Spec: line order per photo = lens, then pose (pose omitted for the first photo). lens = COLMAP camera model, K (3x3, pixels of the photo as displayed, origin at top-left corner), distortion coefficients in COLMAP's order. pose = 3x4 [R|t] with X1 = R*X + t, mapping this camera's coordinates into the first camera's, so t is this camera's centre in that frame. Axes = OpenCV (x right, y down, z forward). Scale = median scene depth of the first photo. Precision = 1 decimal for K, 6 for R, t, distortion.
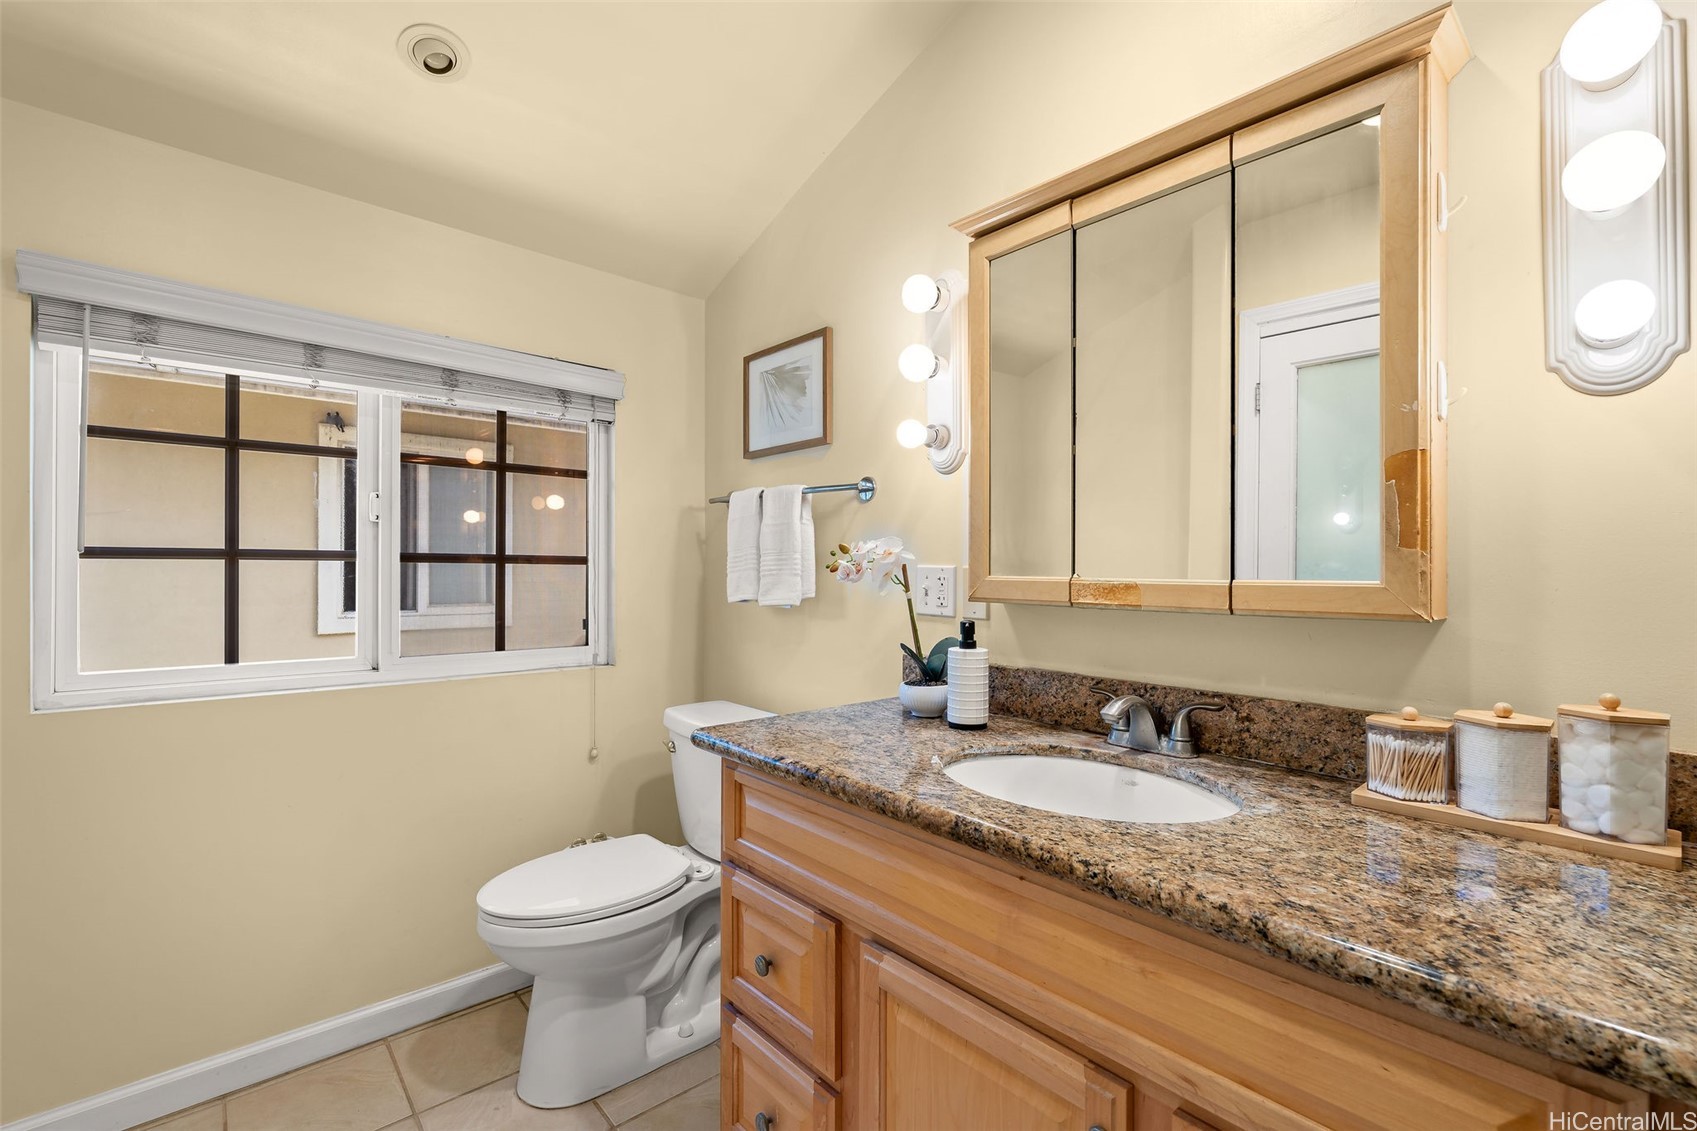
lens RADIAL K [[758.6, 0, 836.5], [0, 758.6, 558.8], [0, 0, 1]] dist [0.010361, 0.000091]
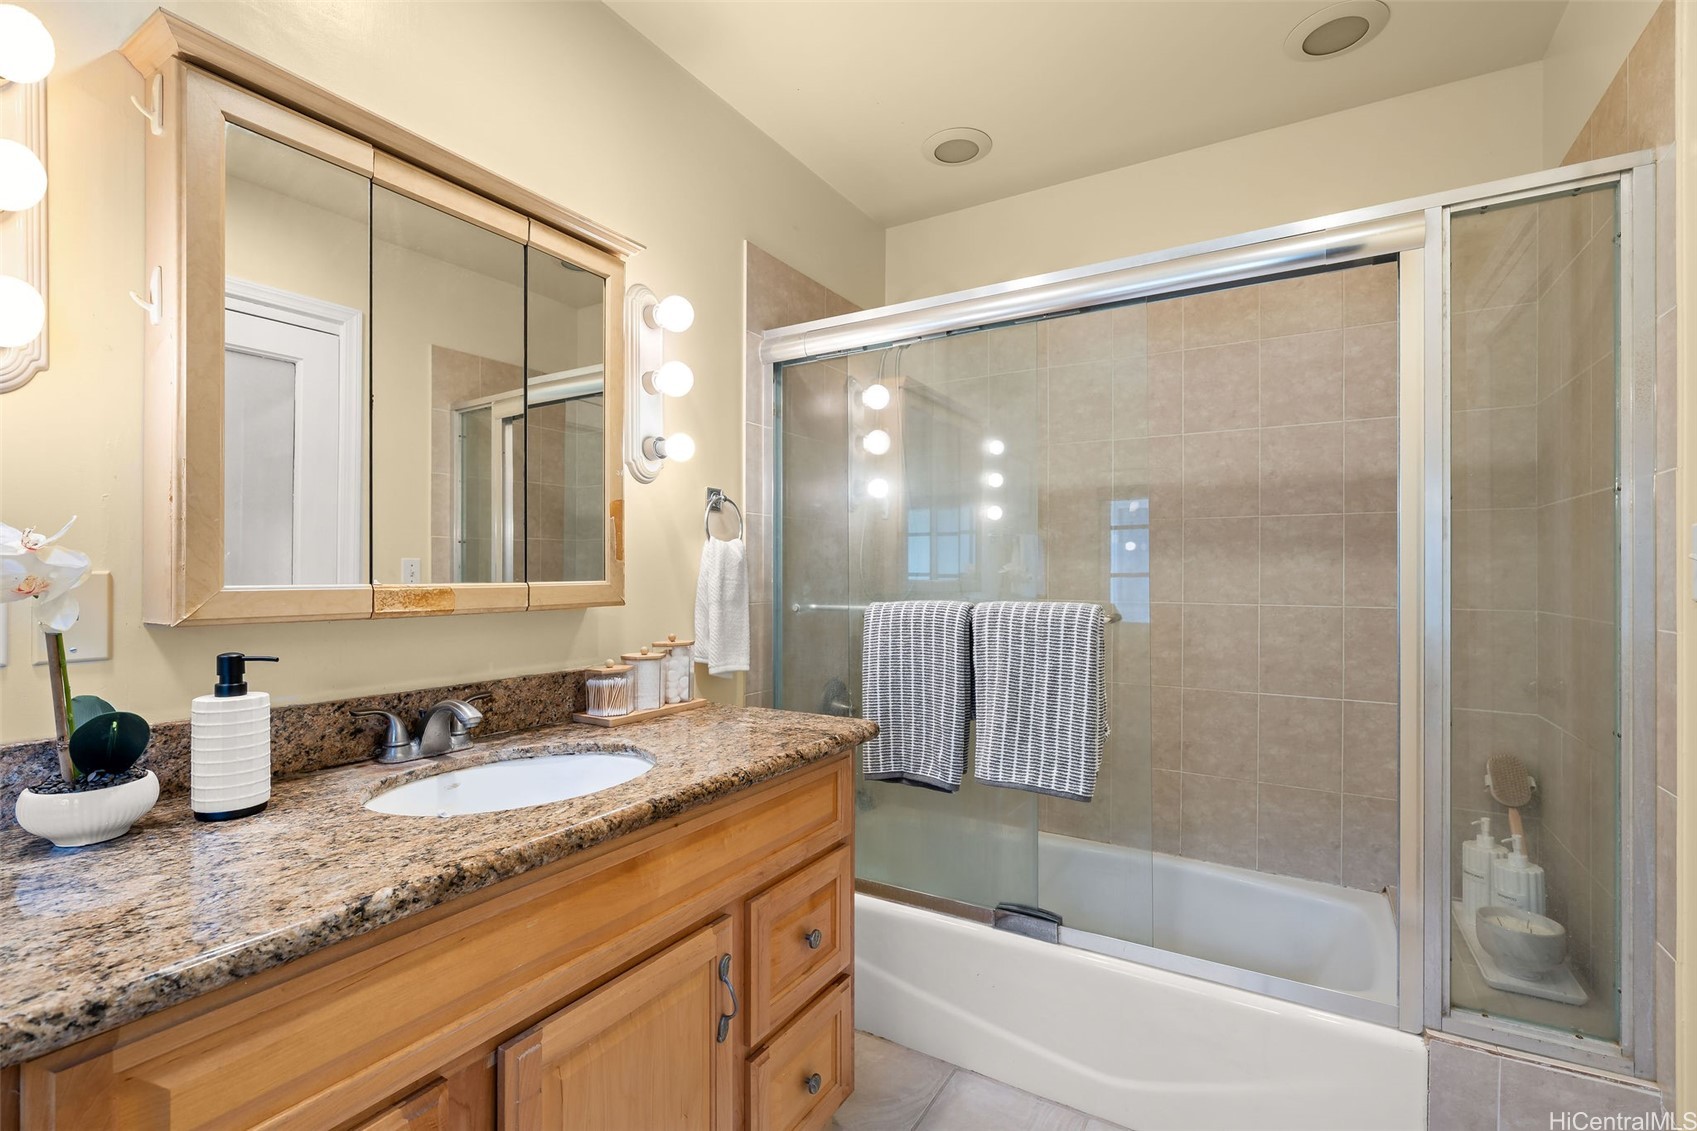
lens RADIAL K [[758.6, 0, 838.1], [0, 758.6, 574.9], [0, 0, 1]] dist [0.010361, 0.000091]
pose [[-0.303854, -0.003707, 0.952711, -0.752266], [-0.009606, 0.999954, 0.000827, 0.008791], [-0.952670, -0.008900, -0.303876, 0.844510]]
